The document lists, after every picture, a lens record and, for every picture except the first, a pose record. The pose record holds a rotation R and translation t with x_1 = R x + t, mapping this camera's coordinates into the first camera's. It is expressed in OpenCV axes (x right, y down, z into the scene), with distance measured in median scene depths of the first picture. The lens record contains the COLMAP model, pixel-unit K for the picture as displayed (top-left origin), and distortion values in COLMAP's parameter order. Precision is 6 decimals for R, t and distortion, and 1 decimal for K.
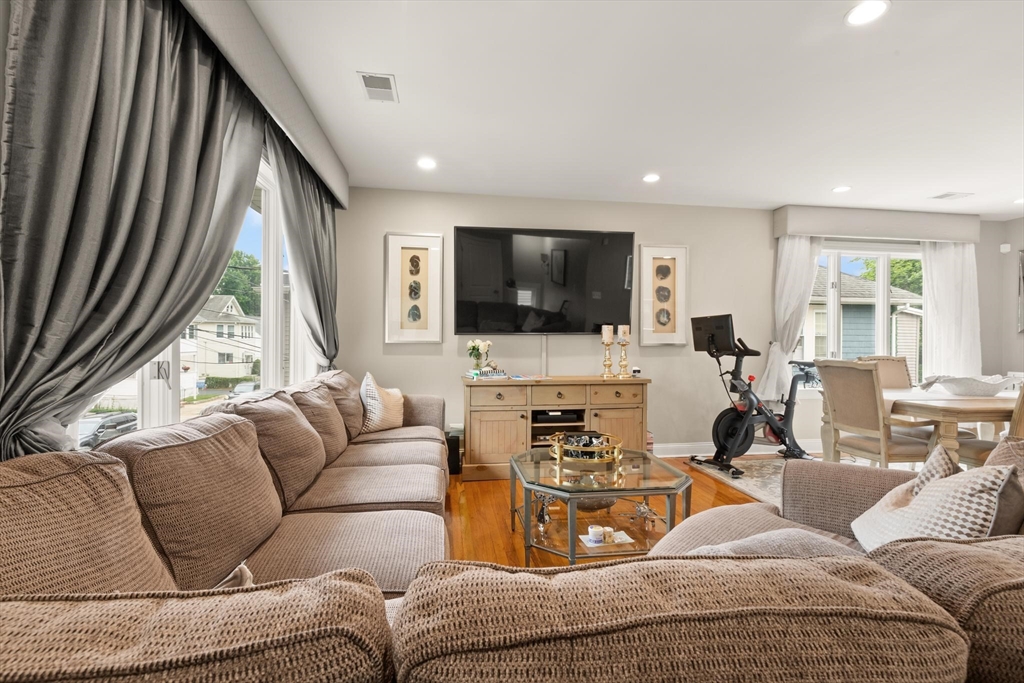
lens RADIAL K [[468.7, 0, 514.8], [0, 468.7, 338.2], [0, 0, 1]] dist [0.008751, -0.000941]
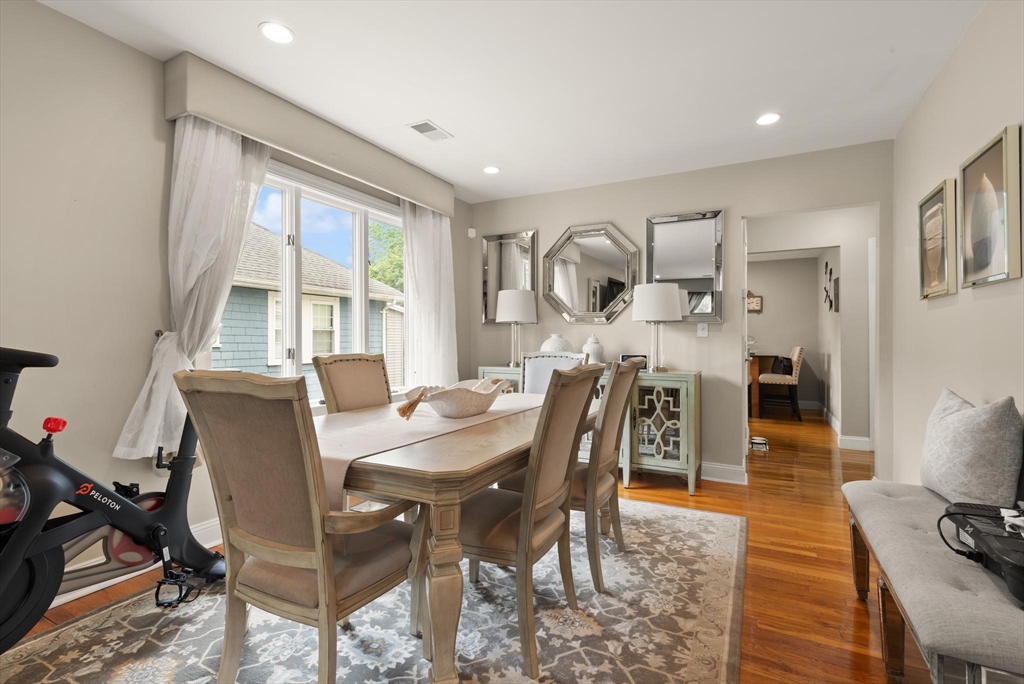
lens RADIAL K [[468.7, 0, 513.2], [0, 468.7, 344.9], [0, 0, 1]] dist [0.008751, -0.000941]
pose [[0.592031, -0.018856, 0.805694, 0.407020], [0.004703, 0.999790, 0.019943, 0.014351], [-0.805901, -0.008017, 0.591996, 0.464049]]
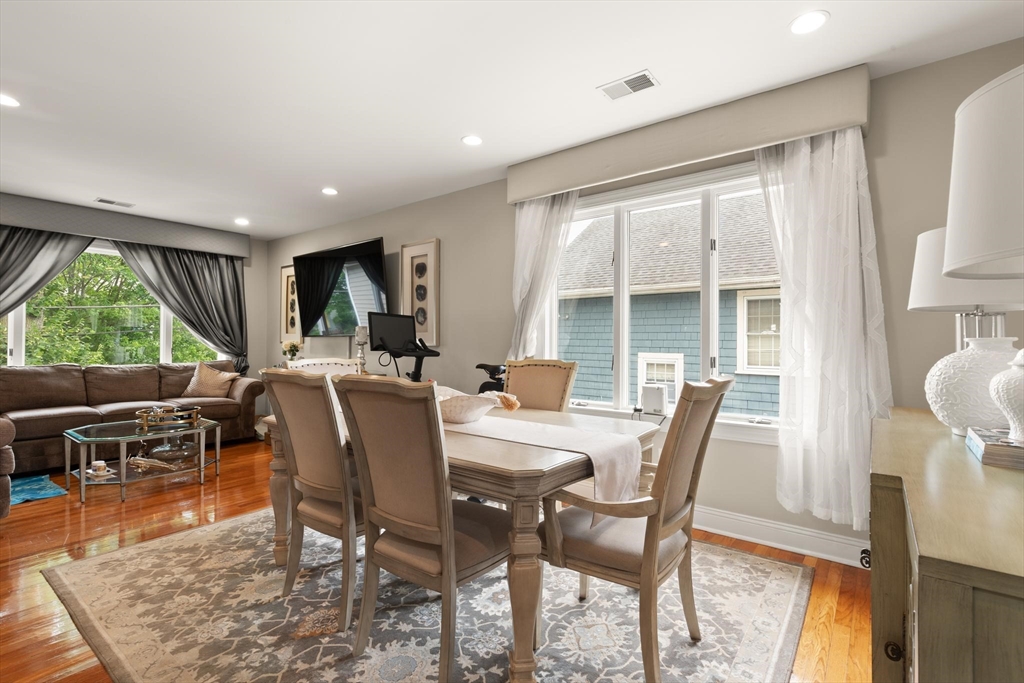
lens RADIAL K [[468.7, 0, 554.0], [0, 468.7, 333.5], [0, 0, 1]] dist [0.008751, -0.000941]
pose [[0.716092, -0.019909, -0.697722, 1.257925], [0.017490, 0.999791, -0.010578, 0.006700], [0.697787, -0.004628, 0.716290, 0.520133]]
